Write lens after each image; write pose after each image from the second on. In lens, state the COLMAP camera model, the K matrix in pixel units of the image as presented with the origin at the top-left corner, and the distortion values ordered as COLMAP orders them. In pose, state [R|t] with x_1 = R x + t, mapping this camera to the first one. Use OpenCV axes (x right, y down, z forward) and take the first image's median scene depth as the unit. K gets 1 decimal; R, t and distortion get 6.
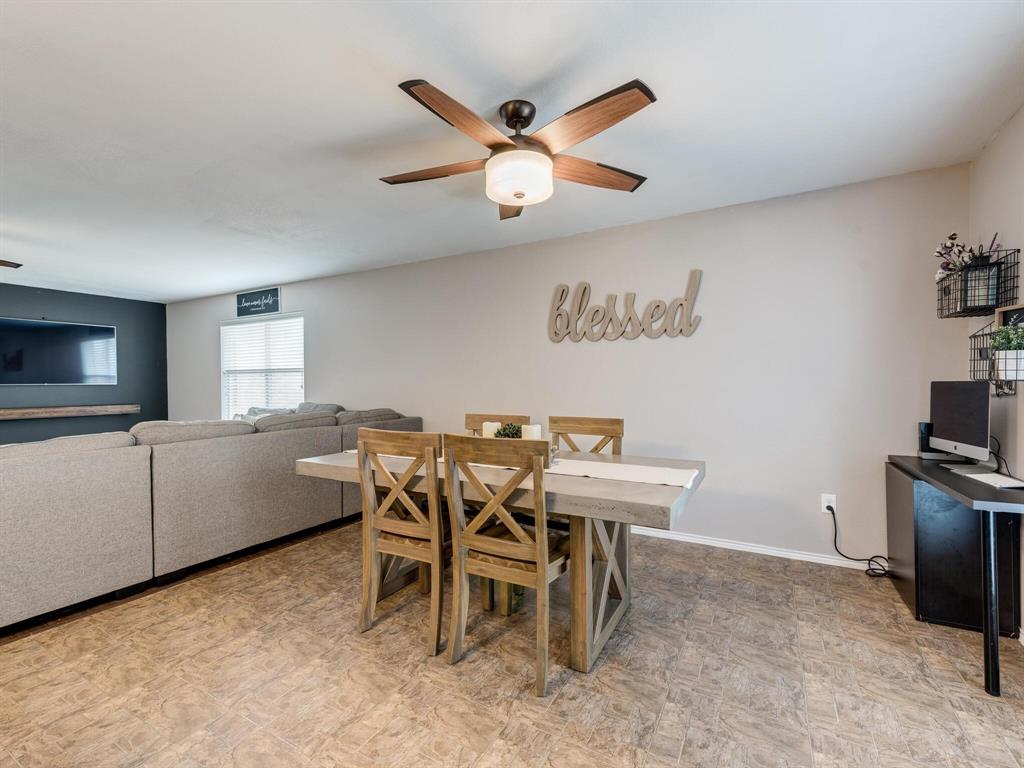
lens RADIAL K [[450.1, 0, 523.2], [0, 450.1, 386.6], [0, 0, 1]] dist [0.010897, -0.002523]
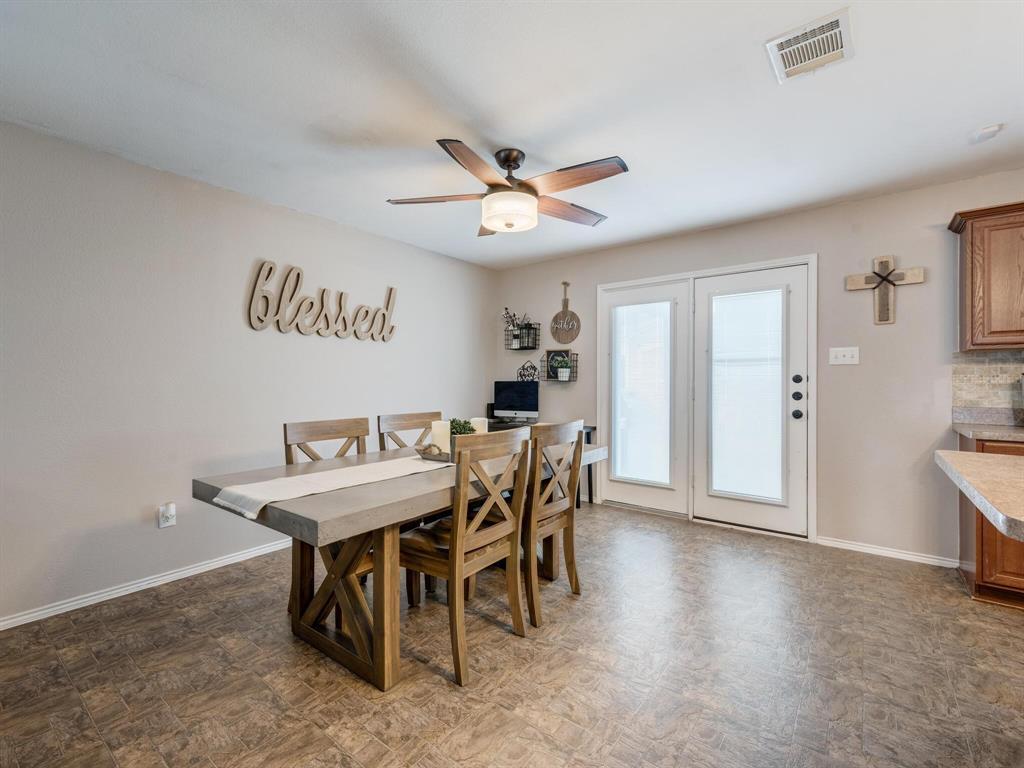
lens RADIAL K [[450.1, 0, 508.1], [0, 450.1, 381.4], [0, 0, 1]] dist [0.010897, -0.002523]
pose [[0.162875, 0.007687, 0.986617, -0.925856], [0.012086, 0.999879, -0.009786, 0.007131], [-0.986573, 0.013518, 0.162763, 0.632791]]
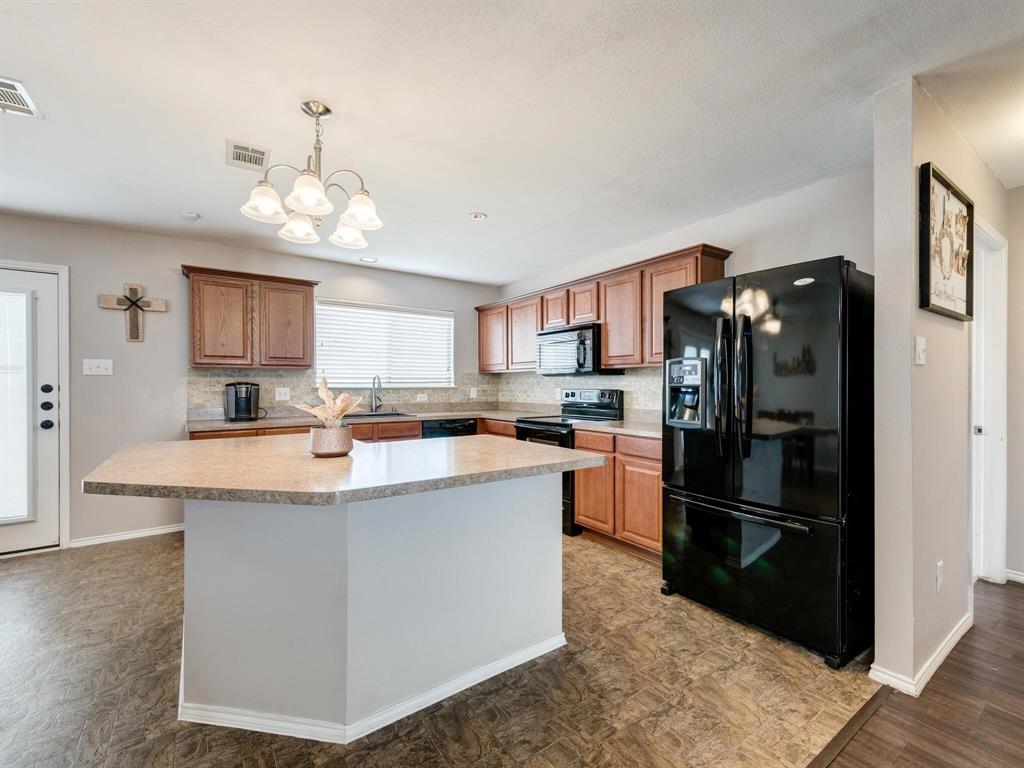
lens RADIAL K [[450.1, 0, 517.0], [0, 450.1, 385.1], [0, 0, 1]] dist [0.010897, -0.002523]
pose [[-0.894768, 0.008716, 0.446447, -1.264662], [0.017035, 0.999748, 0.014625, -0.008088], [-0.446207, 0.020691, -0.894691, 0.581995]]
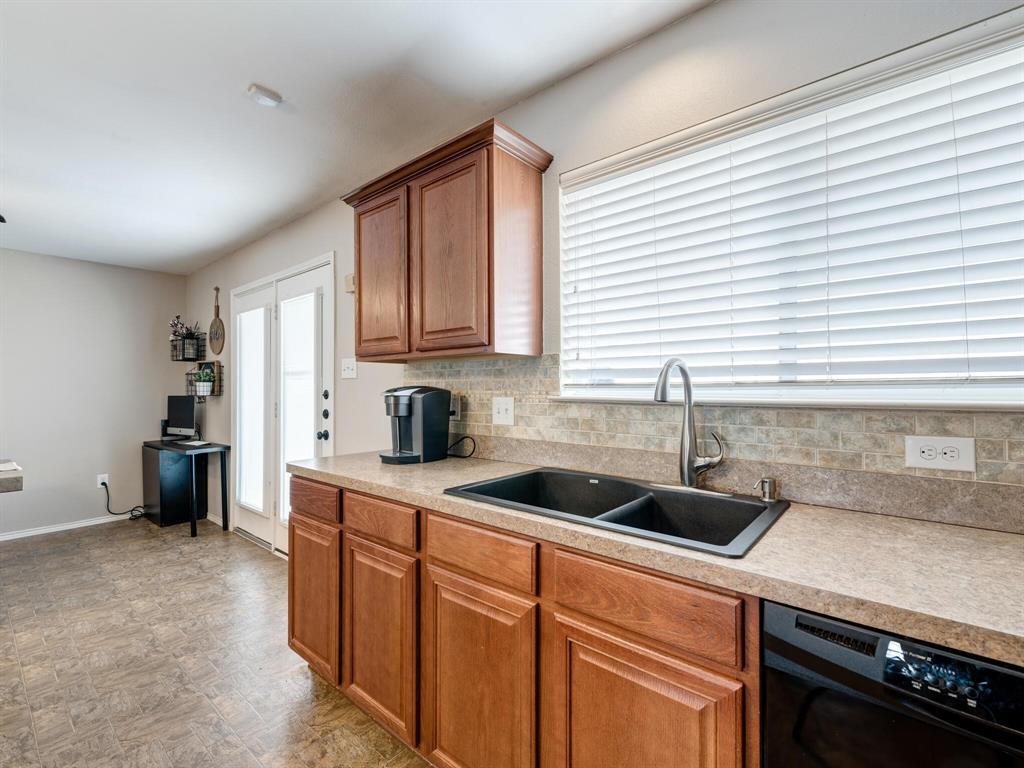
lens RADIAL K [[450.1, 0, 512.7], [0, 450.1, 393.4], [0, 0, 1]] dist [0.010897, -0.002523]
pose [[0.188646, 0.002944, 0.982041, -0.548182], [0.014537, 0.999878, -0.005789, 0.007383], [-0.981938, 0.015368, 0.188580, -0.617836]]
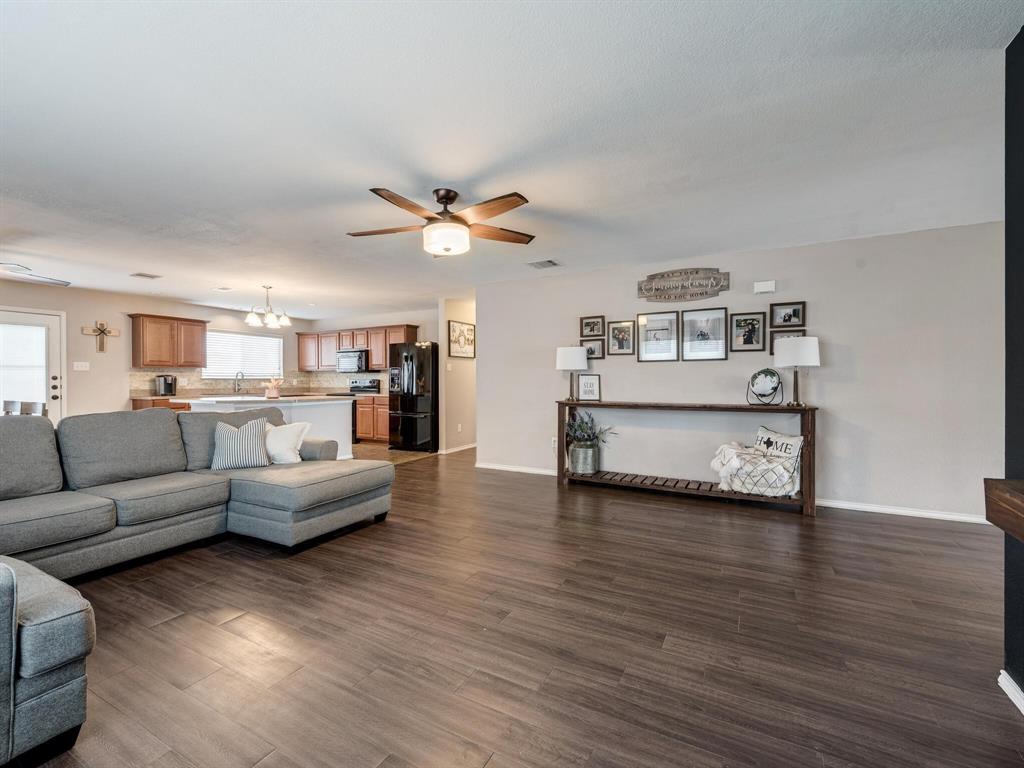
lens RADIAL K [[450.1, 0, 517.1], [0, 450.1, 384.4], [0, 0, 1]] dist [0.010897, -0.002523]
pose [[-0.999945, 0.010409, -0.001181, -1.901324], [0.010372, 0.999551, 0.028097, -0.010133], [0.001473, 0.028083, -0.999605, 2.356692]]
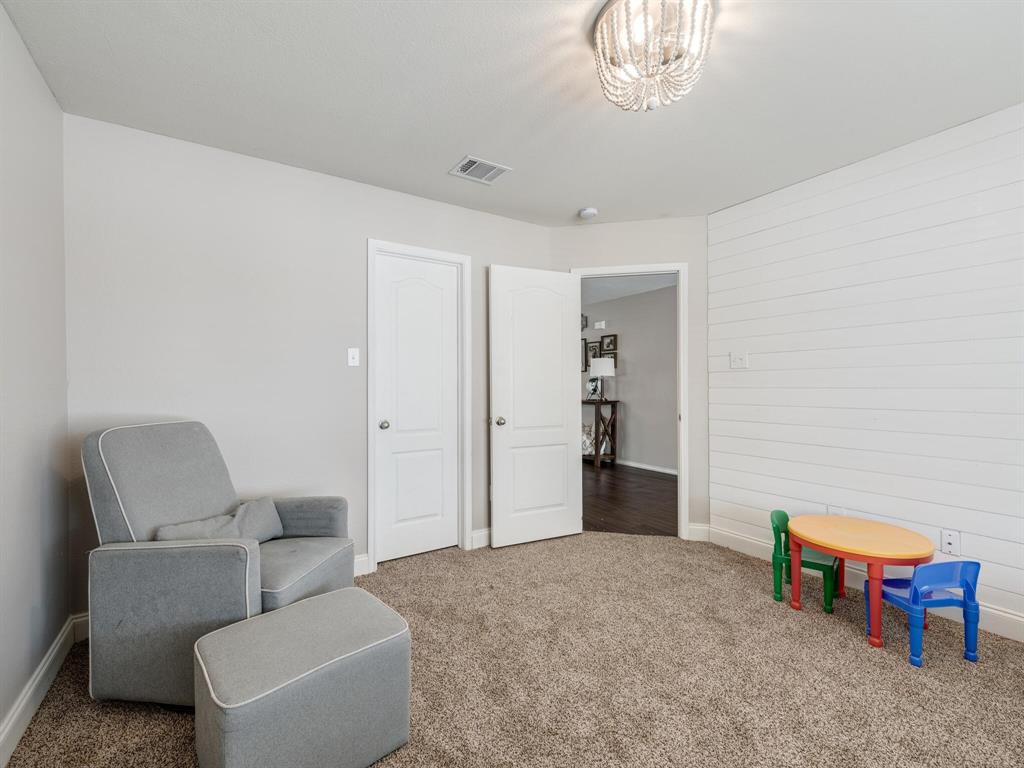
lens RADIAL K [[450.1, 0, 510.4], [0, 450.1, 382.7], [0, 0, 1]] dist [0.010897, -0.002523]
pose [[-0.874829, 0.004087, 0.484415, -3.597391], [0.012310, 0.999829, 0.013796, -0.021511], [-0.484276, 0.018032, -0.874729, 3.215951]]
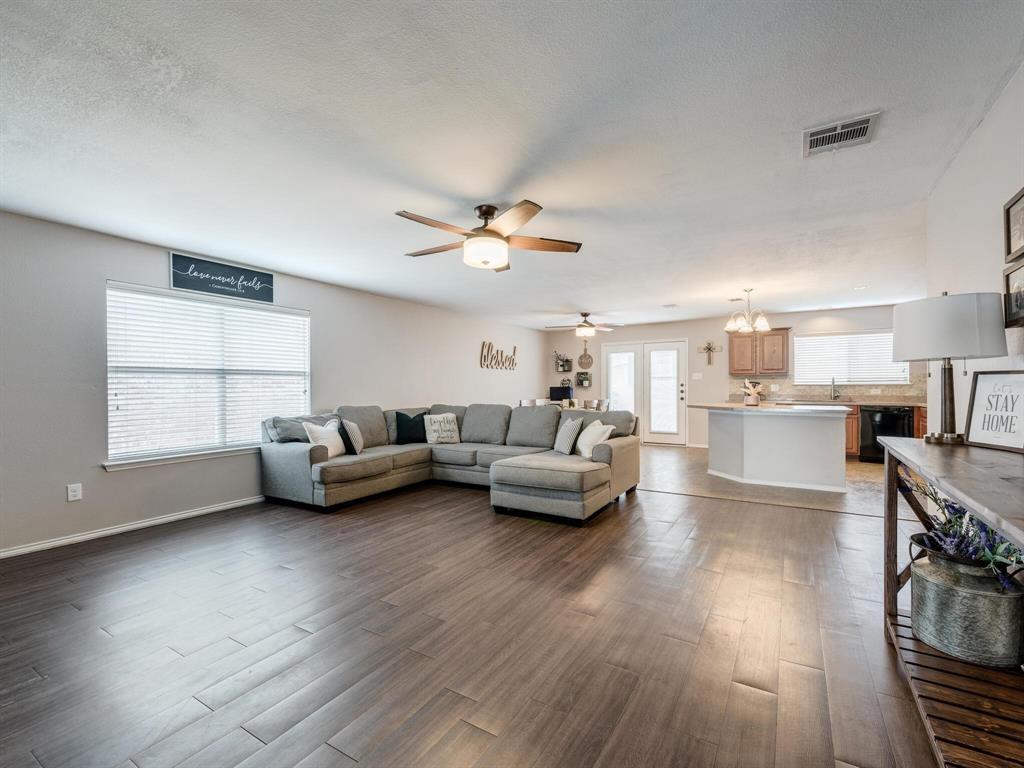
lens RADIAL K [[450.1, 0, 509.2], [0, 450.1, 387.4], [0, 0, 1]] dist [0.010897, -0.002523]
pose [[0.061311, 0.008323, 0.998084, -2.898404], [0.021355, 0.999725, -0.009648, 0.019302], [-0.997890, 0.021905, 0.061116, 1.096100]]
